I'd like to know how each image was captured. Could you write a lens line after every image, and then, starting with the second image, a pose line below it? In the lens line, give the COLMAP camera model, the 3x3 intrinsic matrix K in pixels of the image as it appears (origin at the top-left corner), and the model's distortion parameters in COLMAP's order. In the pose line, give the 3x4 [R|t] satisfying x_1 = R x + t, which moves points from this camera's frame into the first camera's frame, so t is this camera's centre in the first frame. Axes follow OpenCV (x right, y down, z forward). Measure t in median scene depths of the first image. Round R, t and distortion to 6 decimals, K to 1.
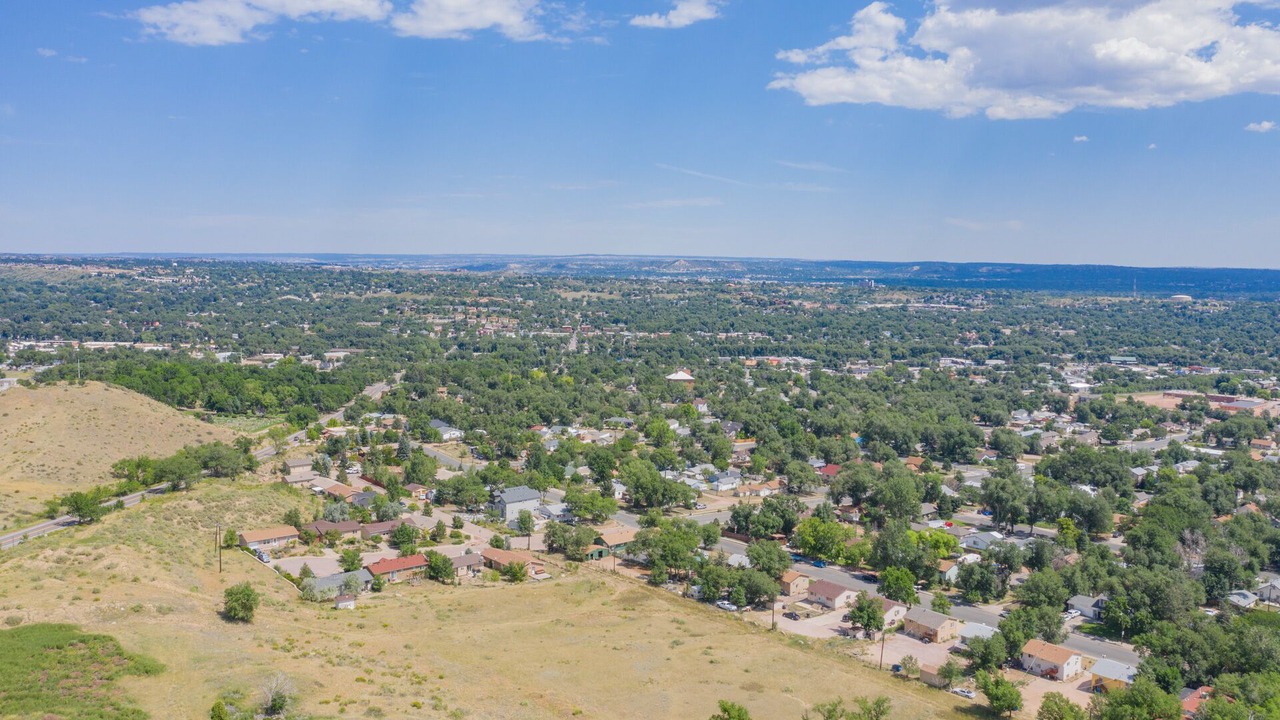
lens RADIAL K [[1049.0, 0, 640.5], [0, 1049.0, 366.8], [0, 0, 1]] dist [-0.000023, -0.000114]
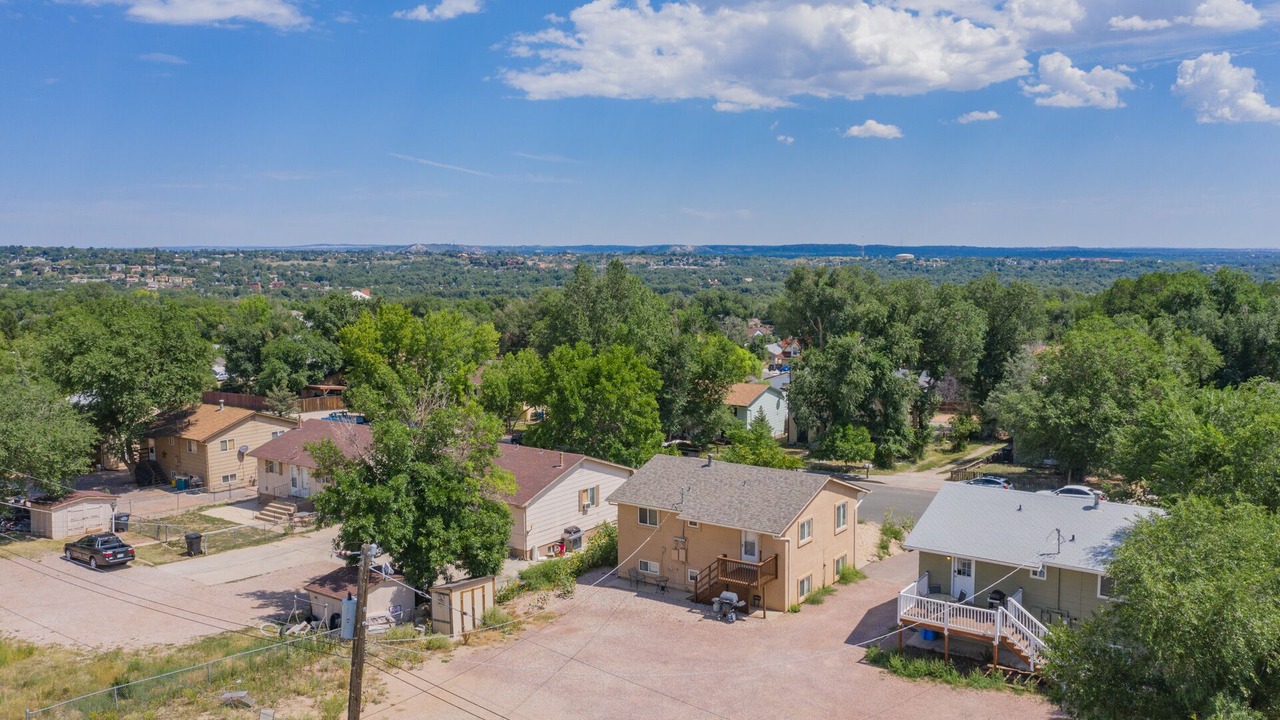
lens RADIAL K [[1049.0, 0, 636.3], [0, 1049.0, 357.0], [0, 0, 1]] dist [-0.000023, -0.000114]
pose [[0.971602, -0.042646, 0.232748, 0.206483], [0.042588, 0.999079, 0.005277, 0.206791], [-0.232759, 0.004785, 0.972523, 0.789320]]
